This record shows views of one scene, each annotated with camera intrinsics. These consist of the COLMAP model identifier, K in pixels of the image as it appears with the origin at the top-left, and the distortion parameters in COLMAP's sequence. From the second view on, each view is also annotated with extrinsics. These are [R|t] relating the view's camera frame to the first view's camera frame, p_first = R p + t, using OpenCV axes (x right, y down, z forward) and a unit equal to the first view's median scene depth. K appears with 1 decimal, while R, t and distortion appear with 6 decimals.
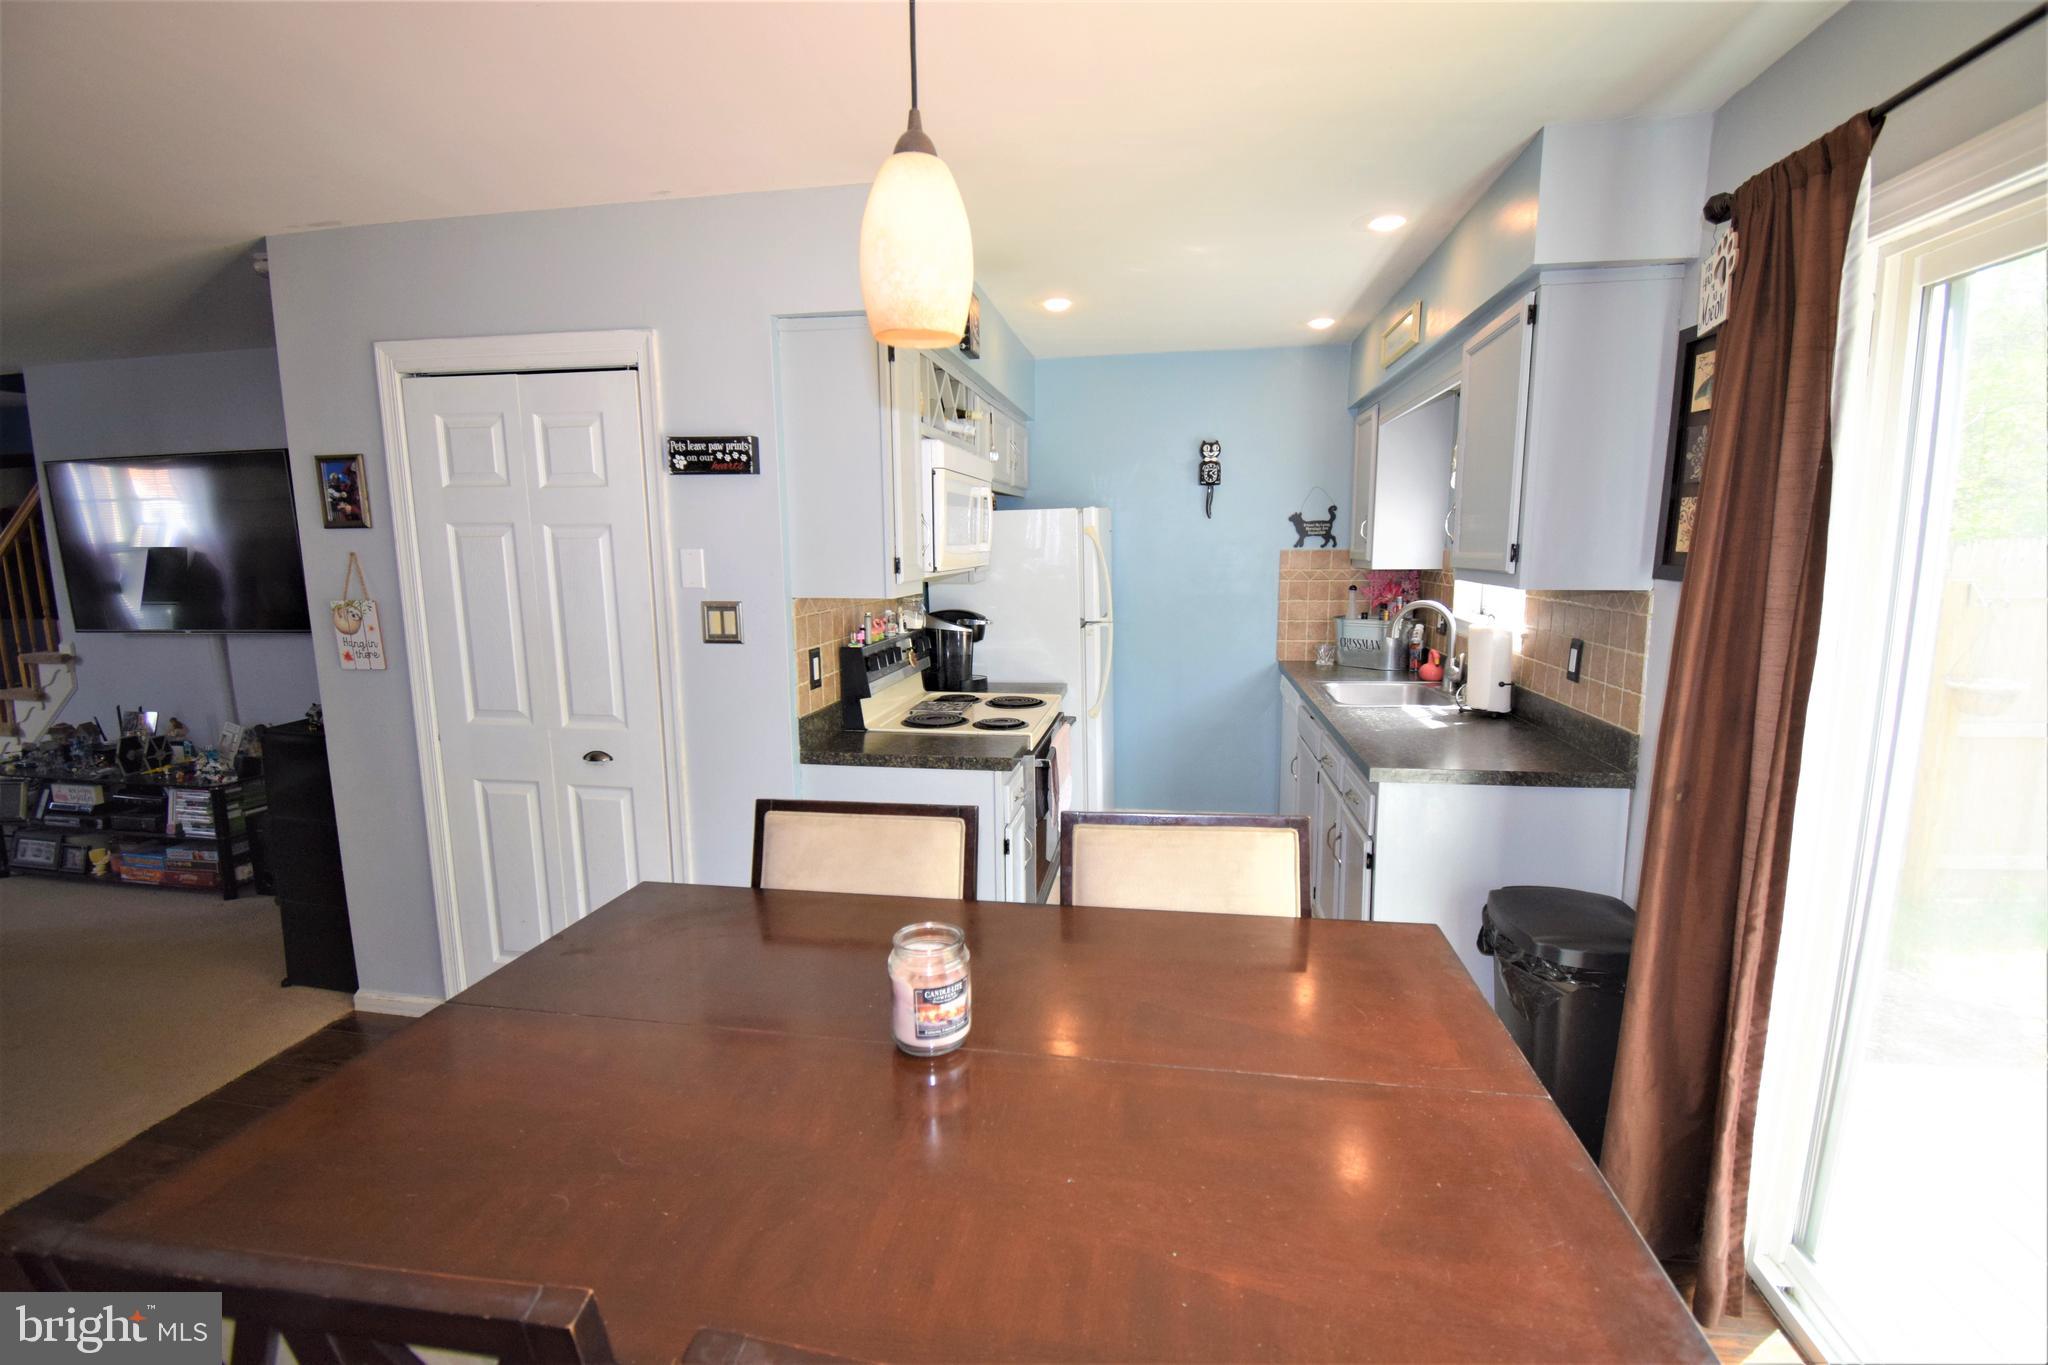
lens RADIAL K [[898.9, 0, 1022.2], [0, 898.9, 680.7], [0, 0, 1]] dist [0.023612, -0.029463]
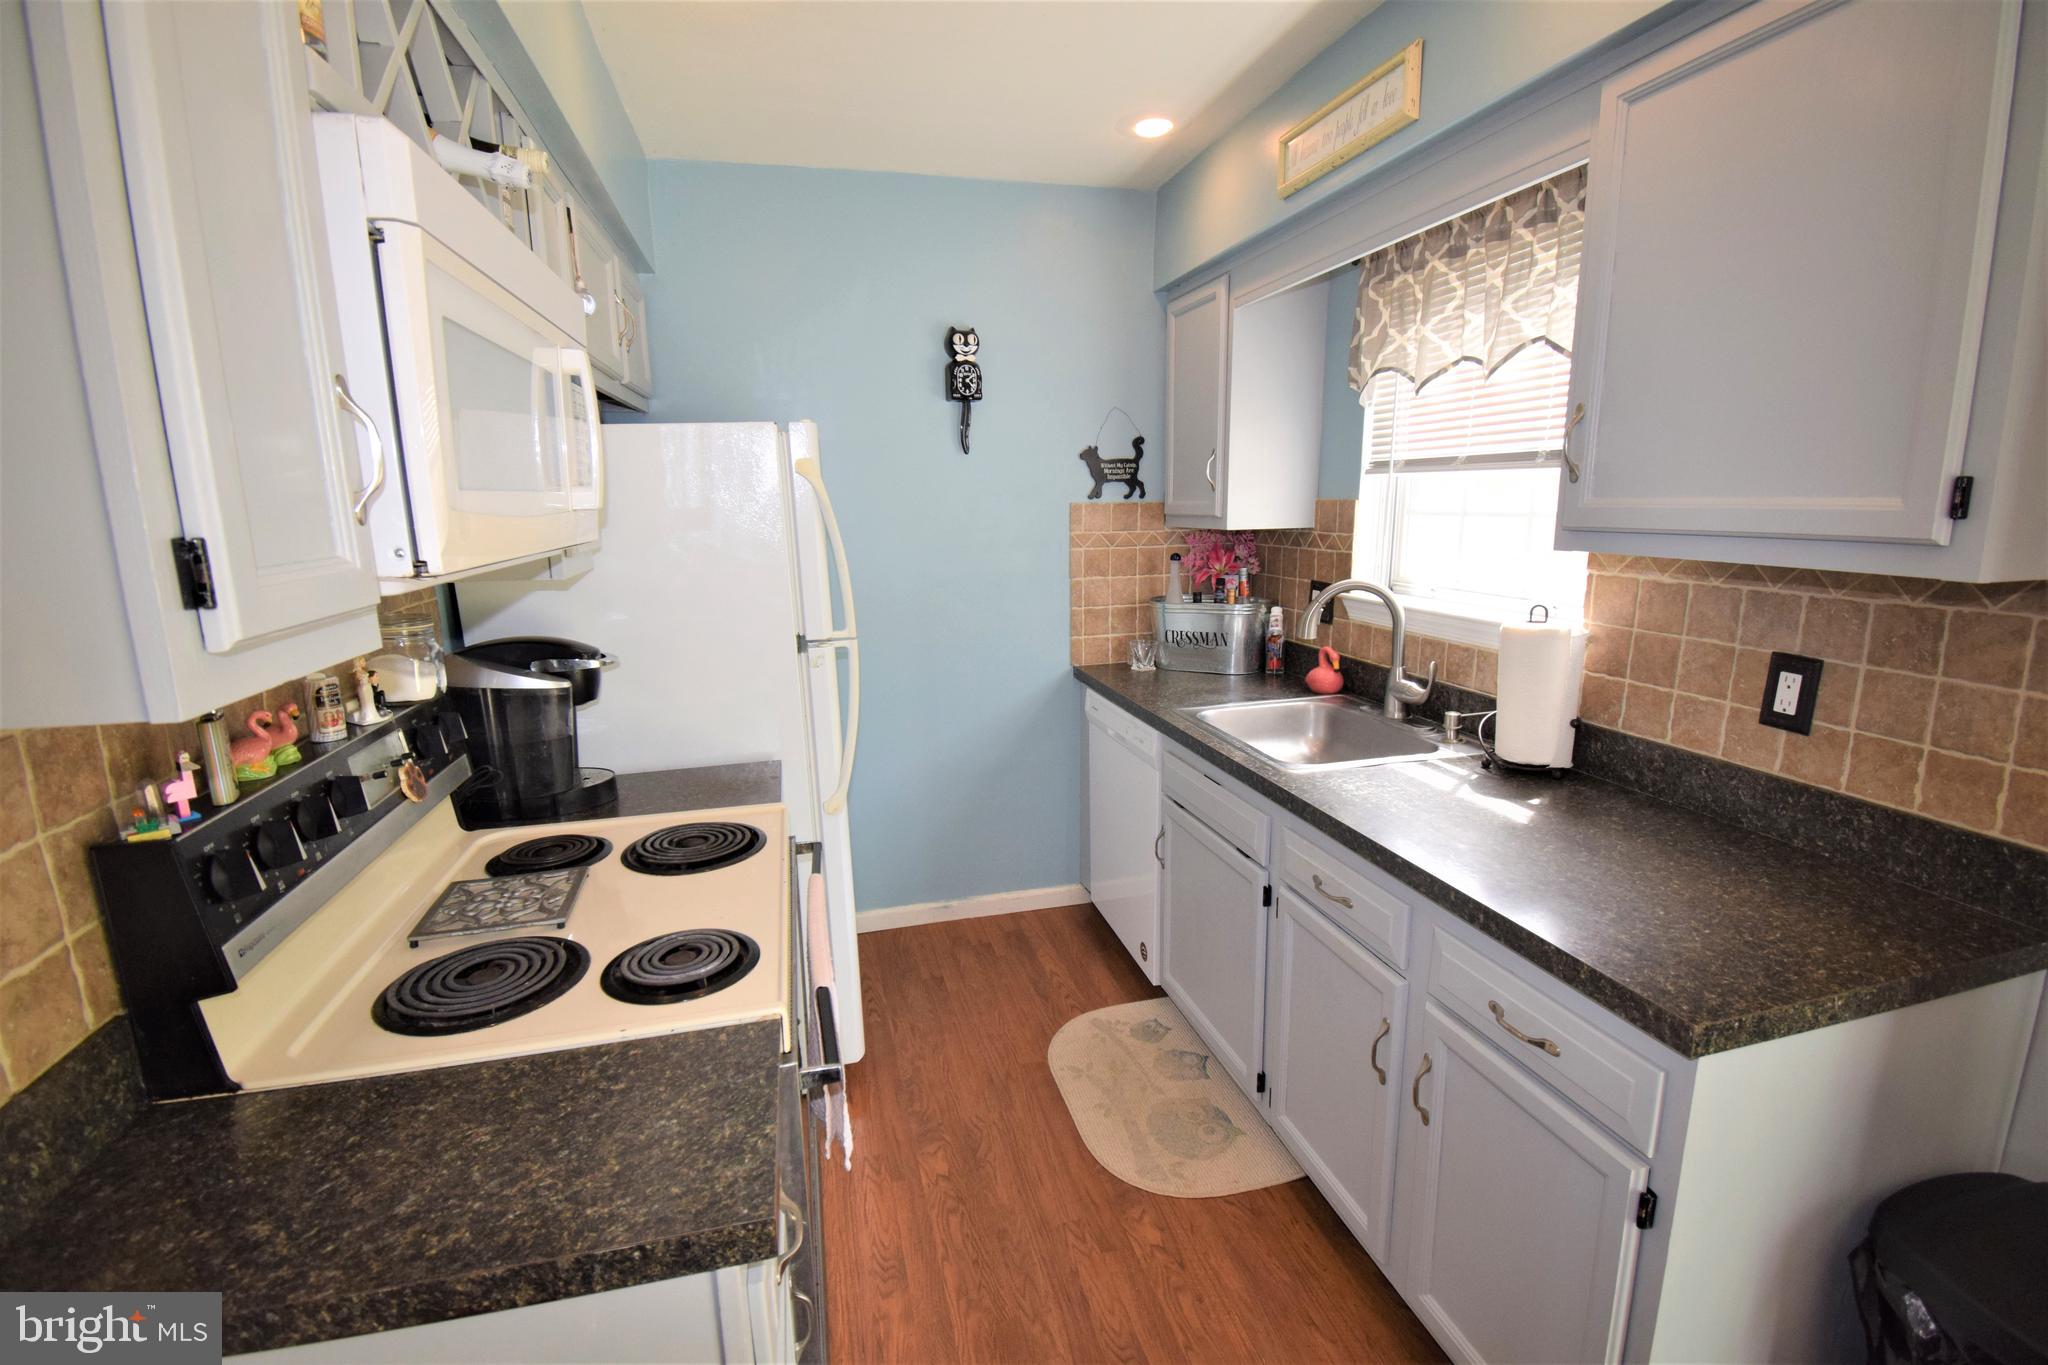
lens RADIAL K [[898.9, 0, 1022.2], [0, 898.9, 680.7], [0, 0, 1]] dist [0.023612, -0.029463]
pose [[0.914136, -0.088281, 0.395678, -0.025812], [0.070195, 0.995728, 0.059988, -0.065920], [-0.399283, -0.027062, 0.916428, 0.466286]]
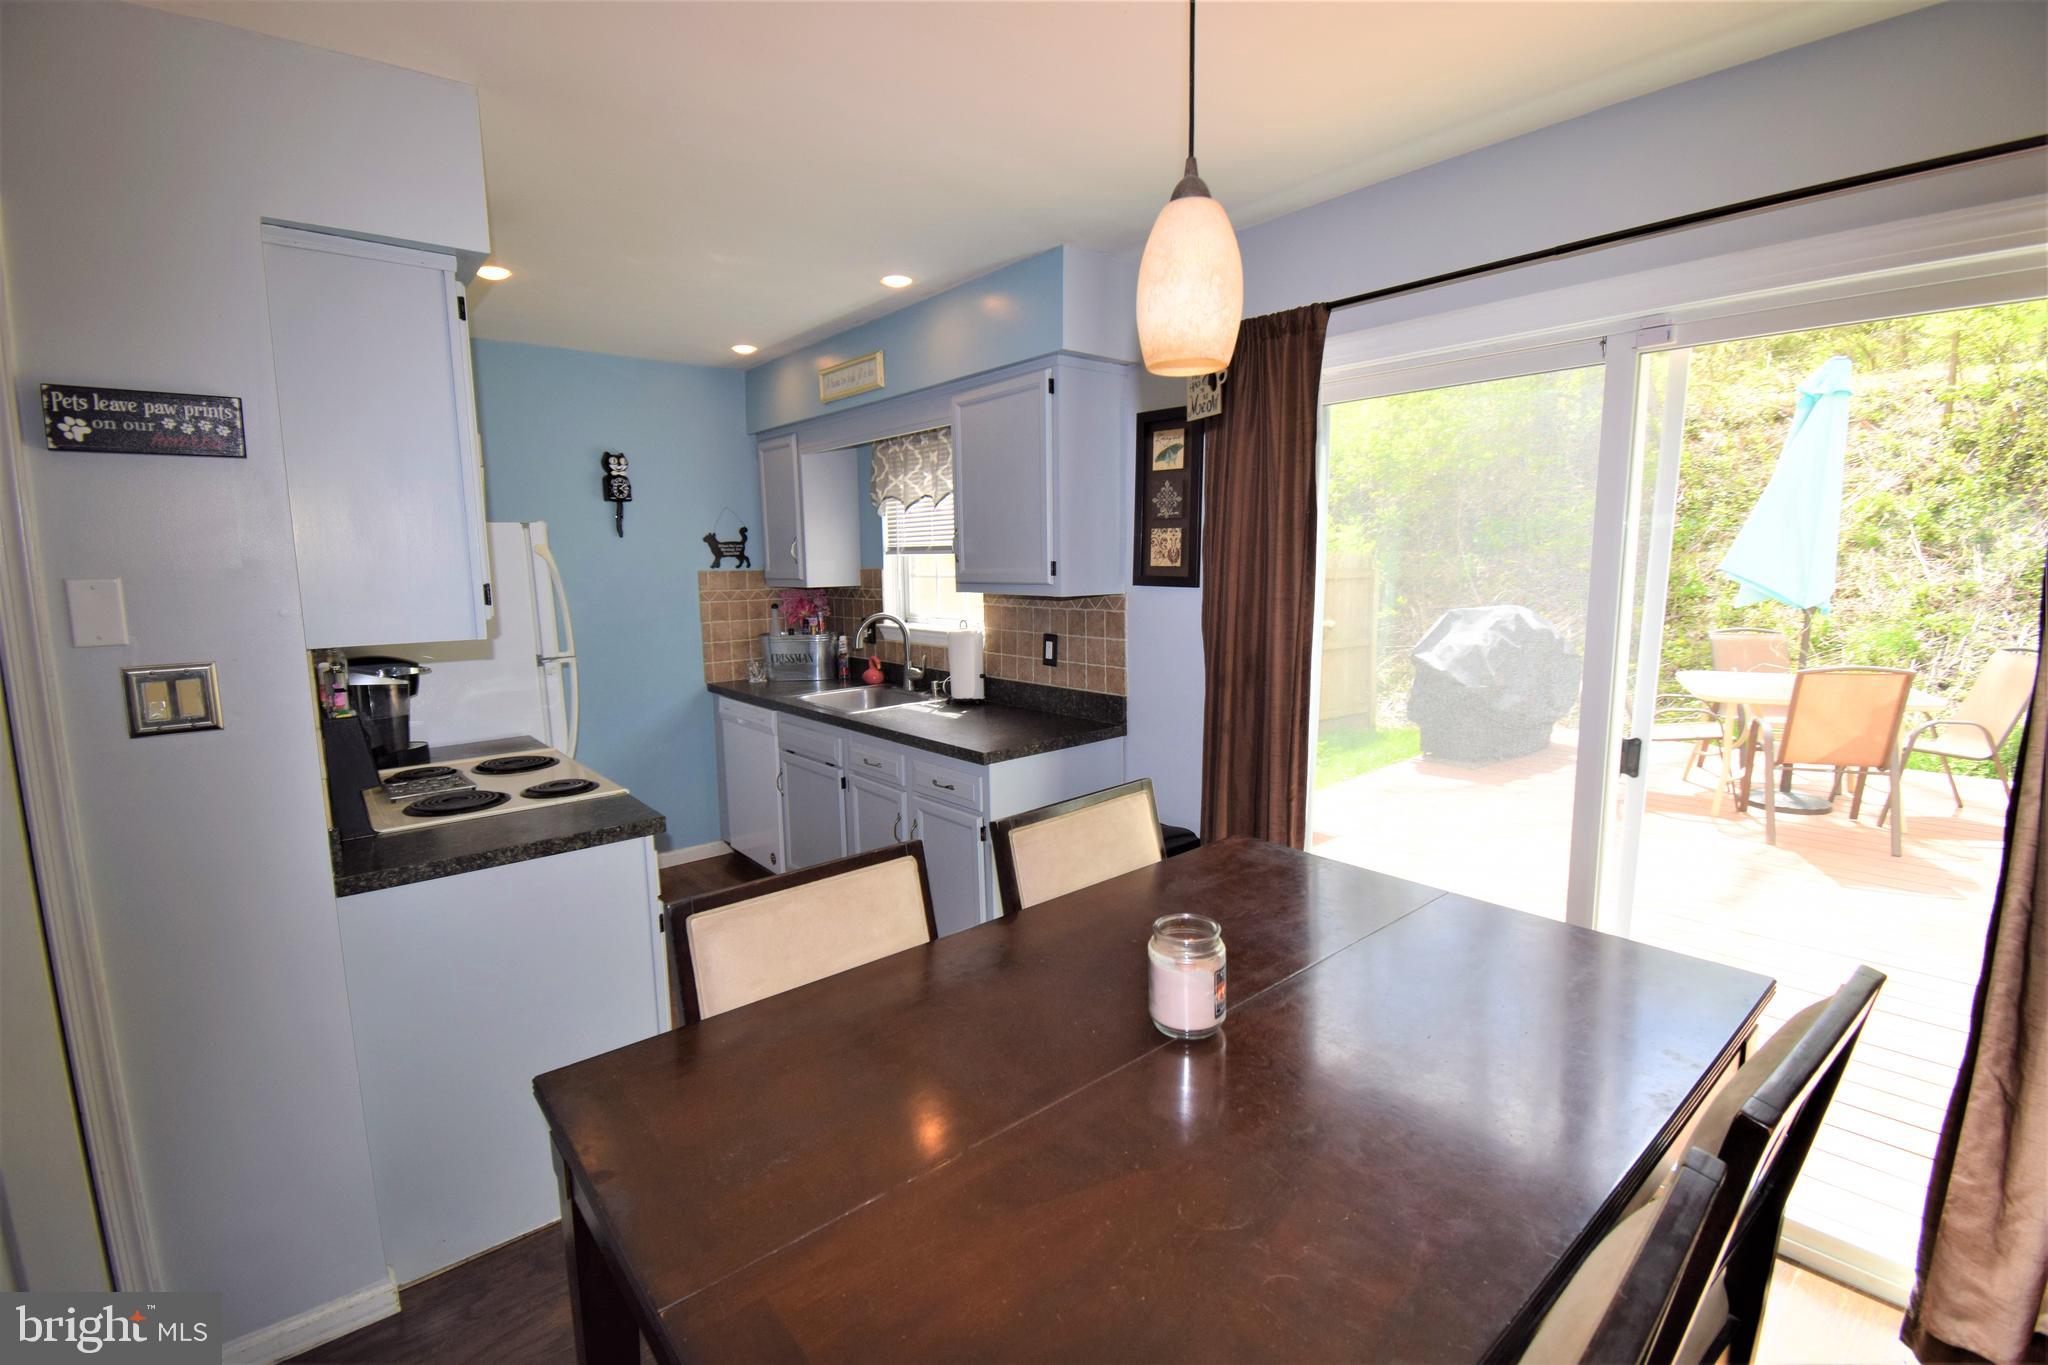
lens RADIAL K [[898.9, 0, 1022.2], [0, 898.9, 680.7], [0, 0, 1]] dist [0.023612, -0.029463]
pose [[0.645332, -0.105116, 0.756636, -0.280772], [0.123705, 0.991794, 0.032277, -0.017502], [-0.753819, 0.072770, 0.653040, 0.122025]]
